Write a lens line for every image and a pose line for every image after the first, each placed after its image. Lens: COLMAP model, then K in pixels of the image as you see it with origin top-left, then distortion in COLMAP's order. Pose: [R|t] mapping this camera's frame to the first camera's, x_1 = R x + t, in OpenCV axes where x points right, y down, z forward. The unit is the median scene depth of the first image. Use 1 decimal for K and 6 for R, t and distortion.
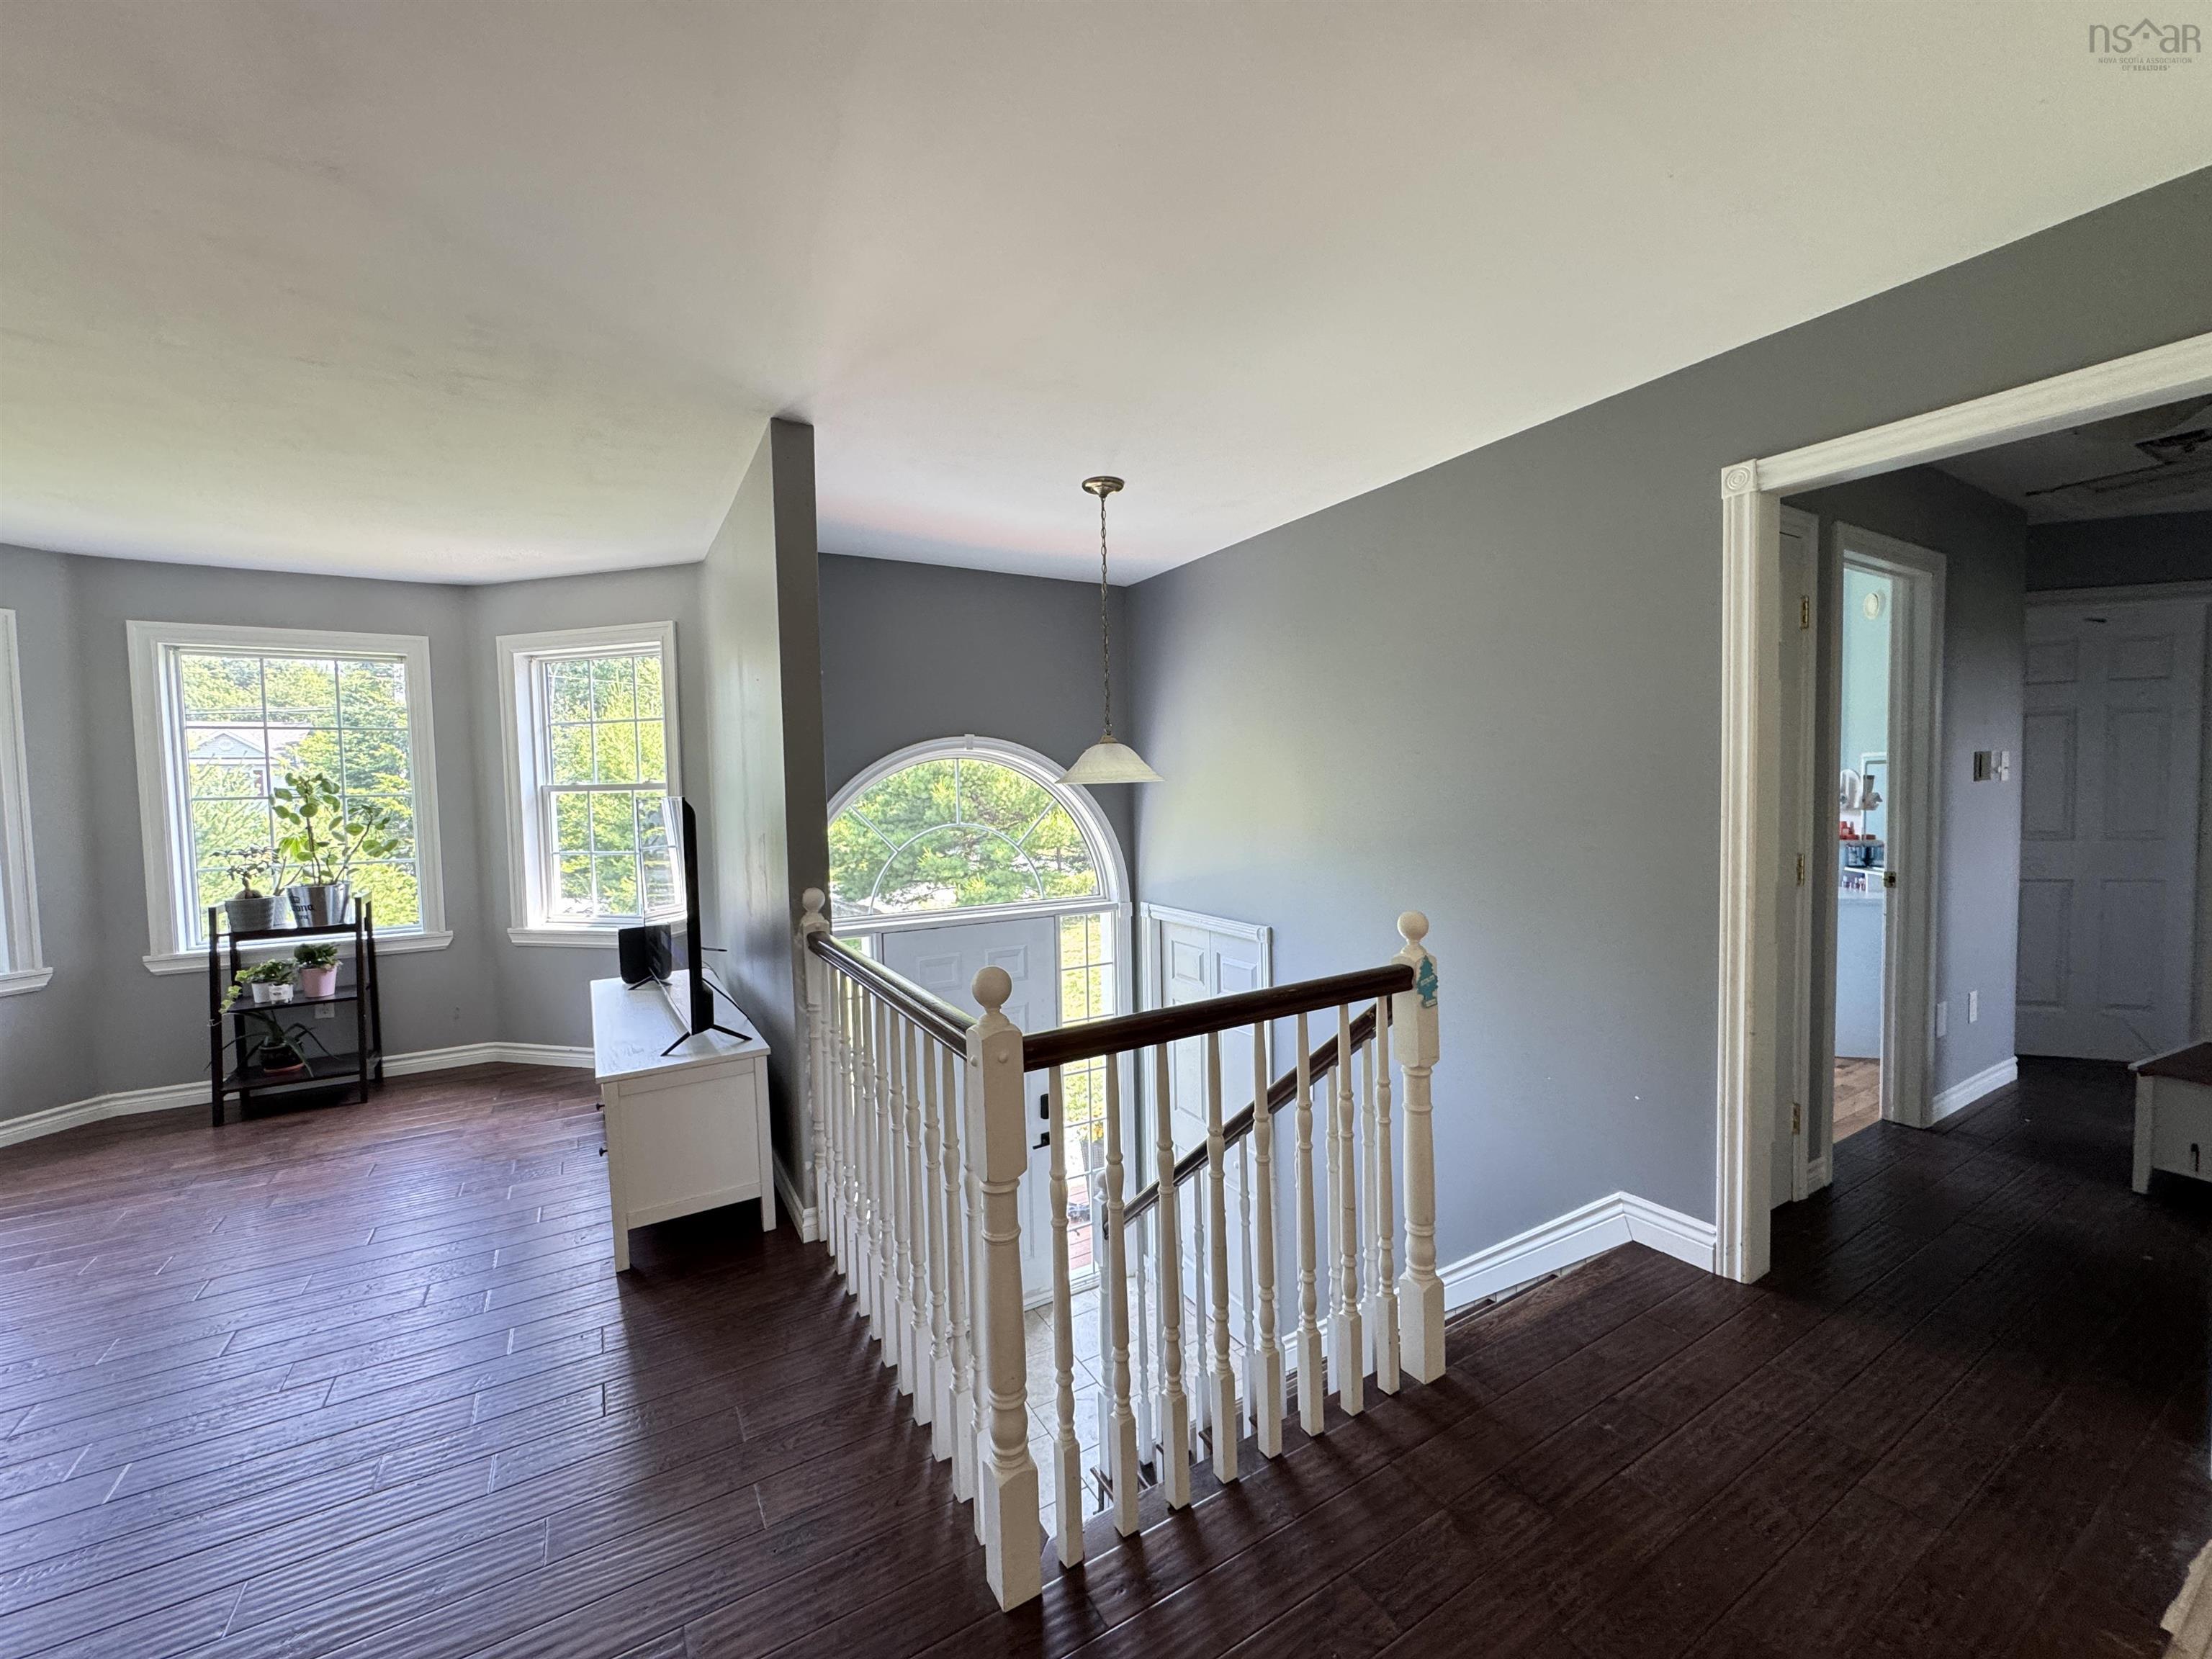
lens RADIAL K [[880.1, 0, 1104.6], [0, 880.1, 827.4], [0, 0, 1]] dist [-0.003437, 0.000936]
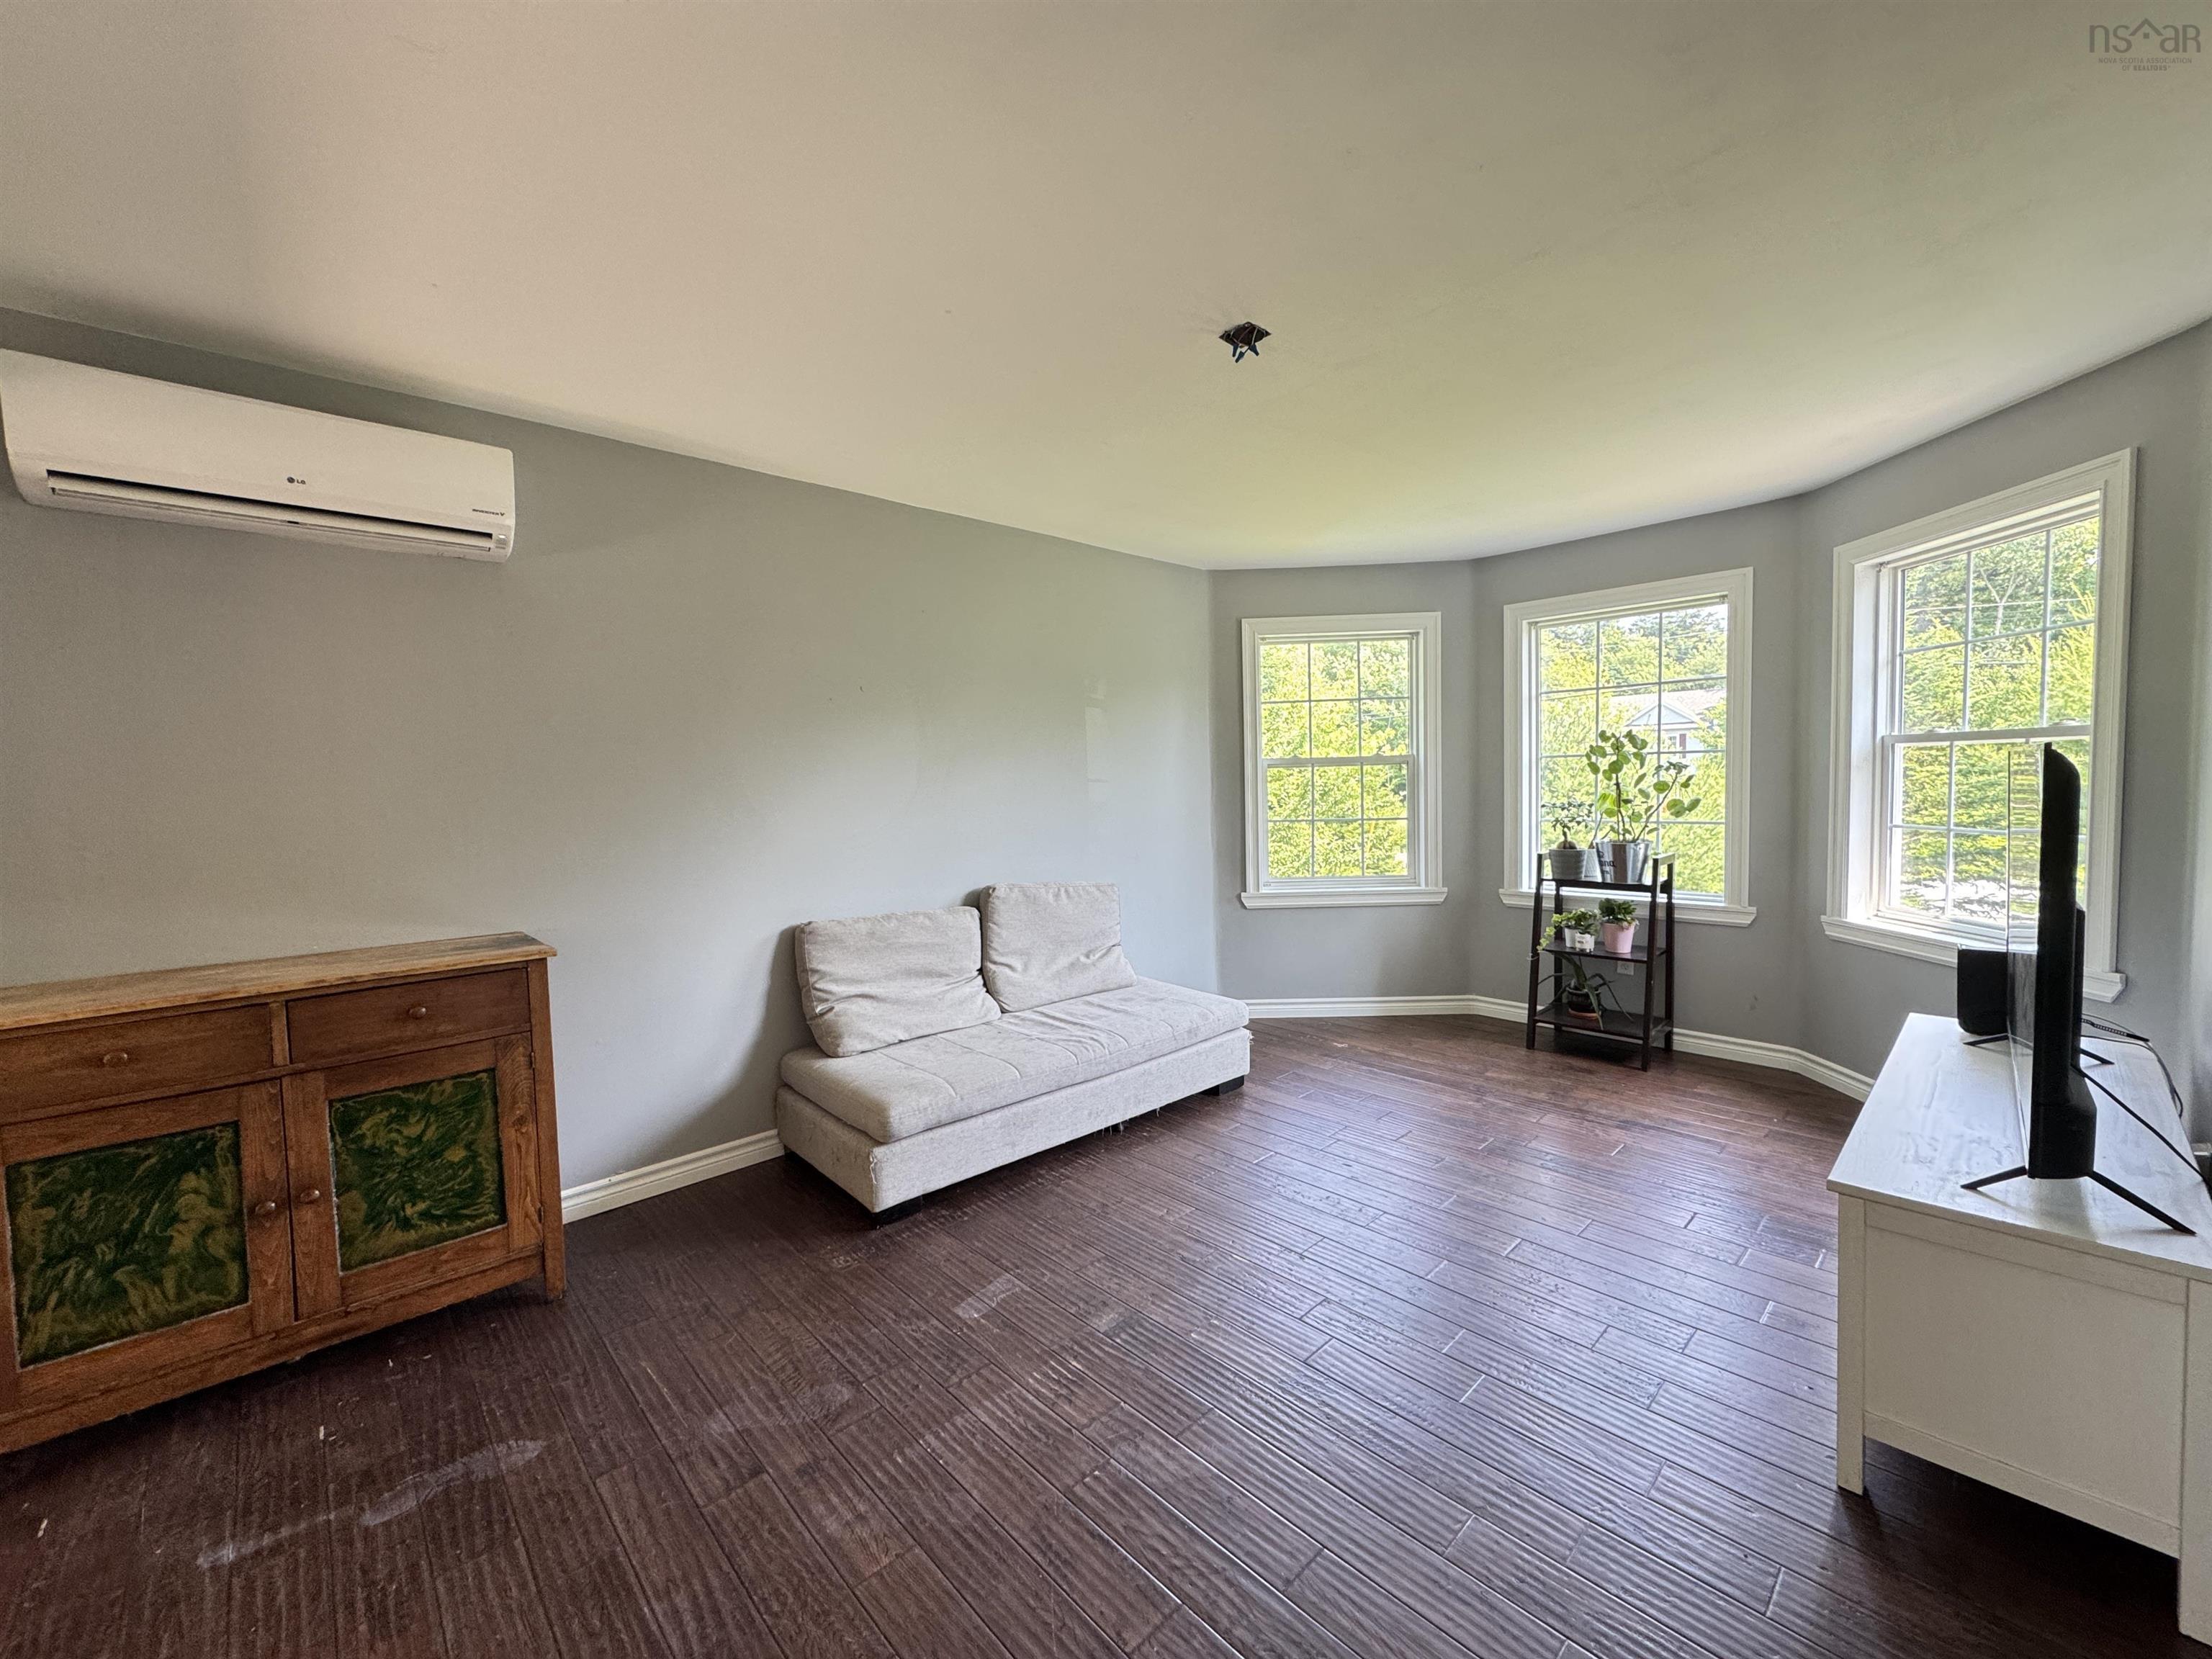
lens RADIAL K [[880.1, 0, 1104.6], [0, 880.1, 827.4], [0, 0, 1]] dist [-0.003437, 0.000936]
pose [[0.216504, 0.070053, -0.973765, -0.050950], [-0.025320, 0.997490, 0.066131, -0.001978], [0.975953, 0.010338, 0.217735, 0.209185]]
